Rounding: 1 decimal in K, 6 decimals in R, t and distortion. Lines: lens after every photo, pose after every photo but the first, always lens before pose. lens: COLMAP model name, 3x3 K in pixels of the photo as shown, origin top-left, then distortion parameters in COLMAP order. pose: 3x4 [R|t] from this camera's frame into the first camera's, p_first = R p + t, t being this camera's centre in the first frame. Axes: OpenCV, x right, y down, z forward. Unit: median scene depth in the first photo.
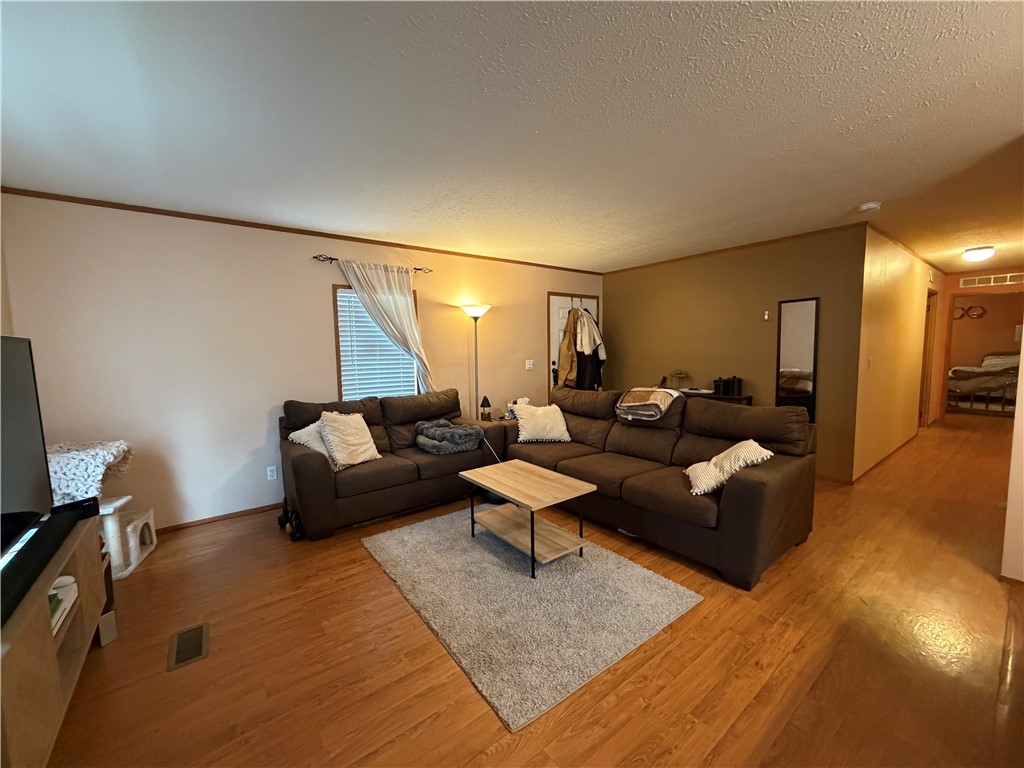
lens RADIAL K [[407.6, 0, 510.9], [0, 407.6, 383.4], [0, 0, 1]] dist [0.000787, -0.000871]
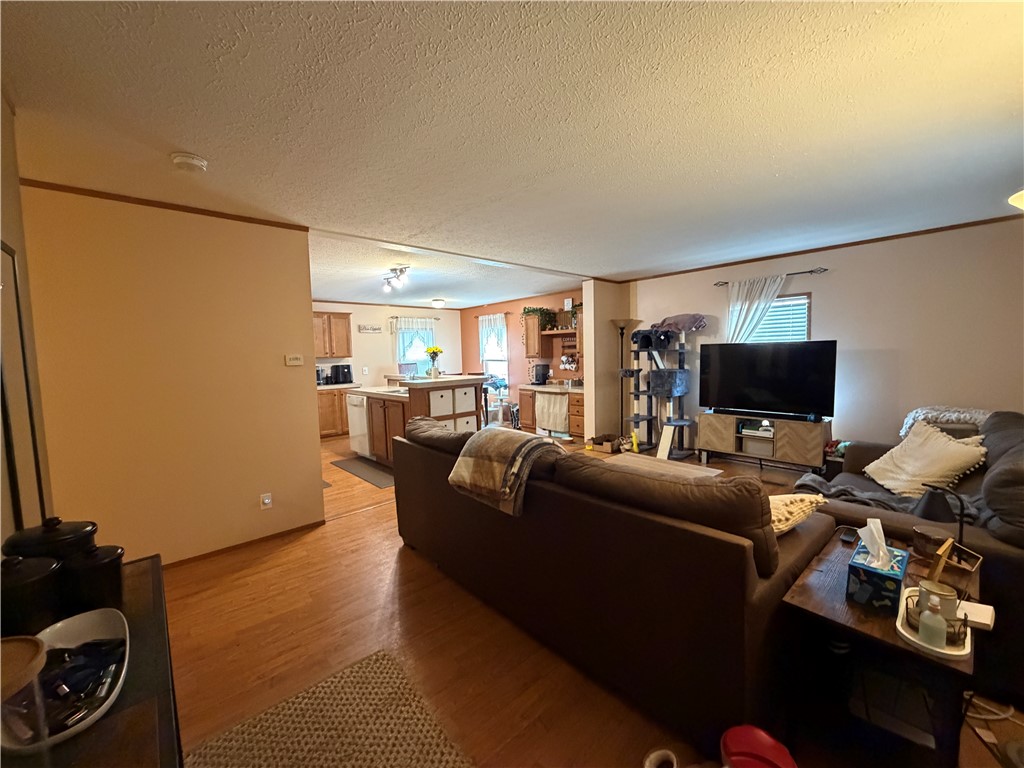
lens RADIAL K [[407.6, 0, 510.4], [0, 407.6, 383.0], [0, 0, 1]] dist [0.000787, -0.000871]
pose [[-0.995798, 0.049746, -0.076888, 0.351501], [0.037028, 0.986621, 0.158770, -0.136678], [0.083758, 0.155256, -0.984317, 1.401433]]
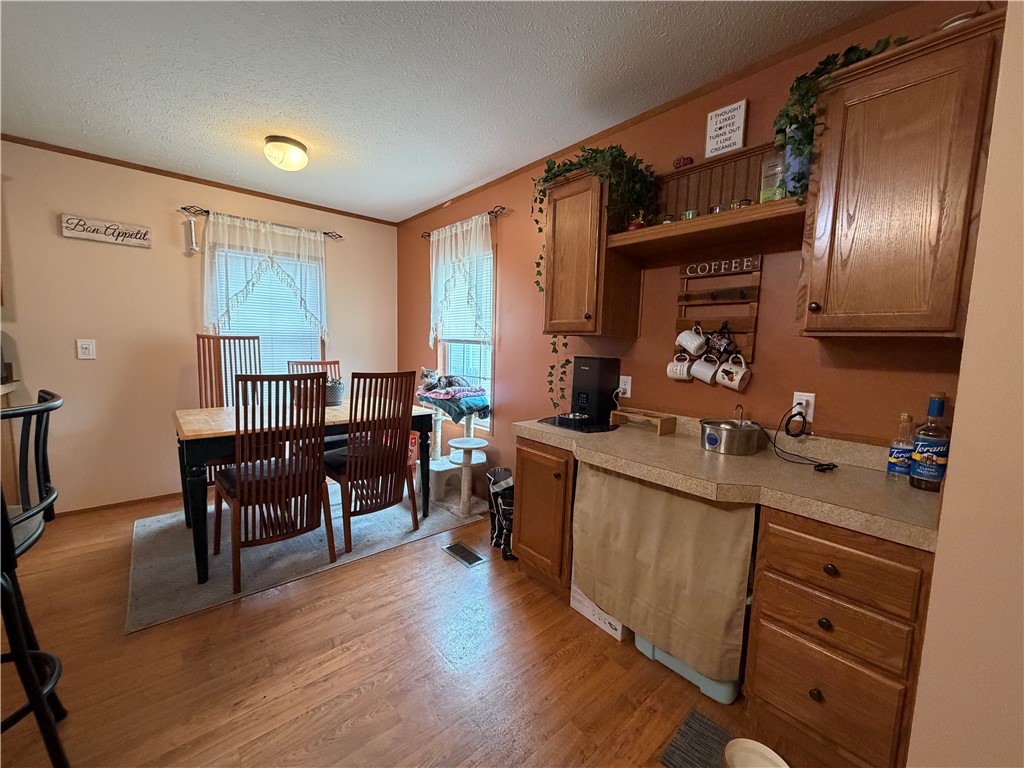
lens RADIAL K [[407.6, 0, 510.9], [0, 407.6, 382.7], [0, 0, 1]] dist [0.000787, -0.000871]
pose [[-0.997600, -0.001338, -0.069233, 0.220579], [-0.013763, 0.983696, 0.179313, 0.013432], [0.067865, 0.179836, -0.981353, 0.135415]]
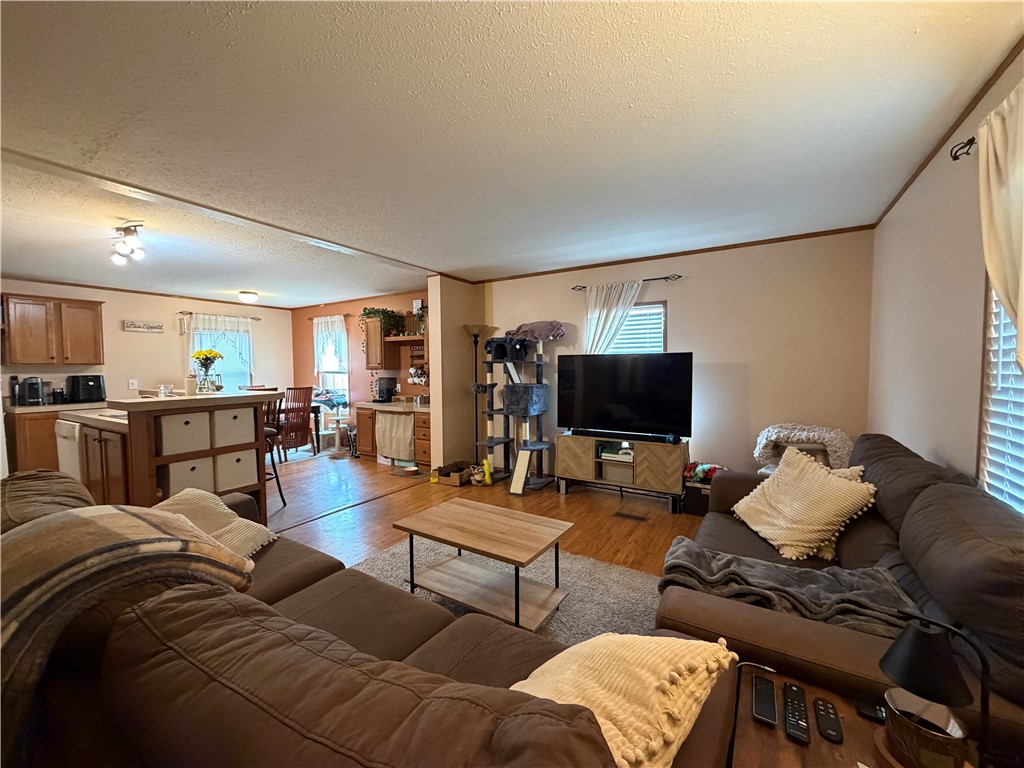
lens RADIAL K [[407.6, 0, 511.2], [0, 407.6, 382.5], [0, 0, 1]] dist [0.000787, -0.000871]
pose [[-0.933968, 0.040759, -0.355025, 0.171993], [-0.004287, 0.992125, 0.125182, -0.096447], [0.357332, 0.118438, -0.926438, 1.169226]]
